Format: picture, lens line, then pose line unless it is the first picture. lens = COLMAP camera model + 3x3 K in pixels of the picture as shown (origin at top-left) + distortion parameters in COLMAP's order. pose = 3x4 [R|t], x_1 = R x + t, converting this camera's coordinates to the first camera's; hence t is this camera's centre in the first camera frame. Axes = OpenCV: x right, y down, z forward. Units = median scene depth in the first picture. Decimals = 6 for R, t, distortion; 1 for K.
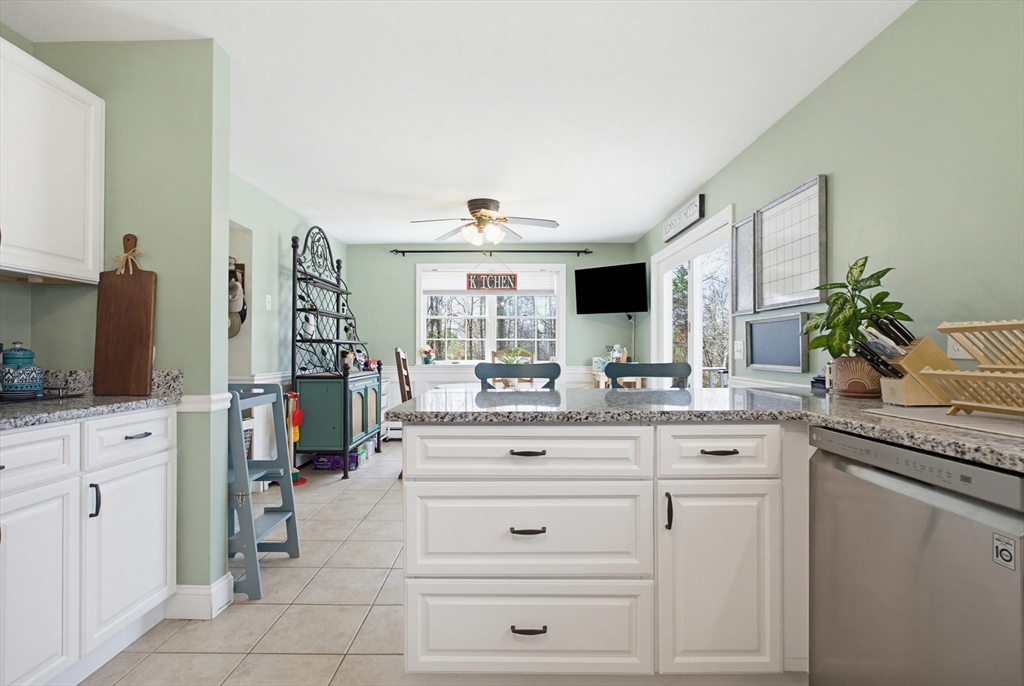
lens RADIAL K [[504.5, 0, 512.9], [0, 504.5, 343.7], [0, 0, 1]] dist [-0.022822, 0.006543]
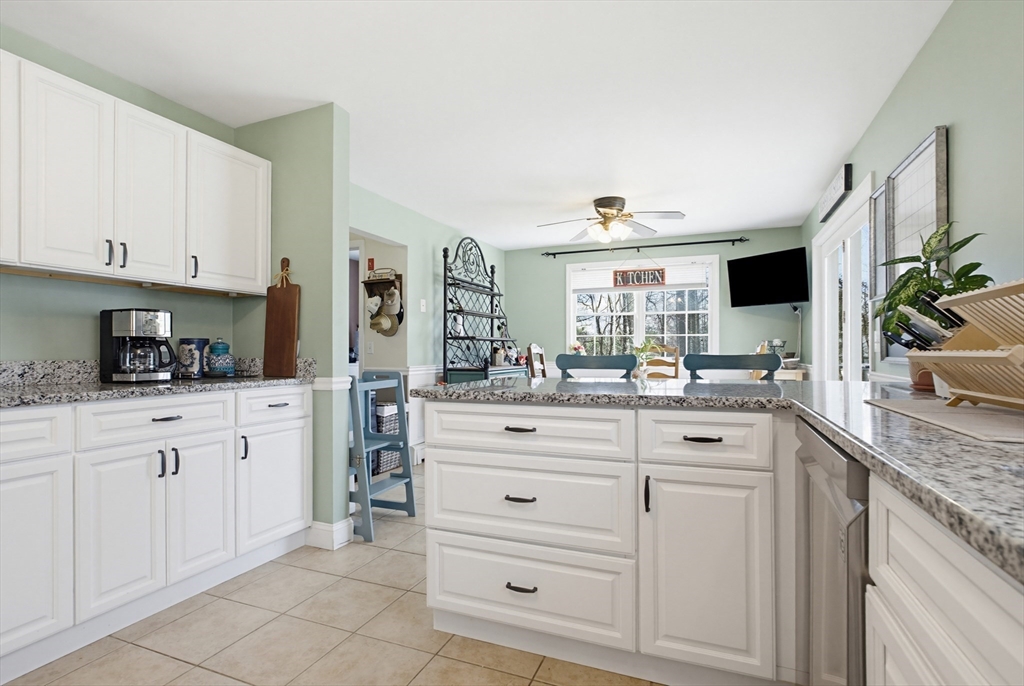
lens RADIAL K [[504.5, 0, 528.3], [0, 504.5, 344.7], [0, 0, 1]] dist [-0.022822, 0.006543]
pose [[0.930646, -0.007996, -0.365834, 0.347757], [0.008912, 0.999960, 0.000816, 0.021409], [0.365812, -0.004019, 0.930680, -0.025654]]
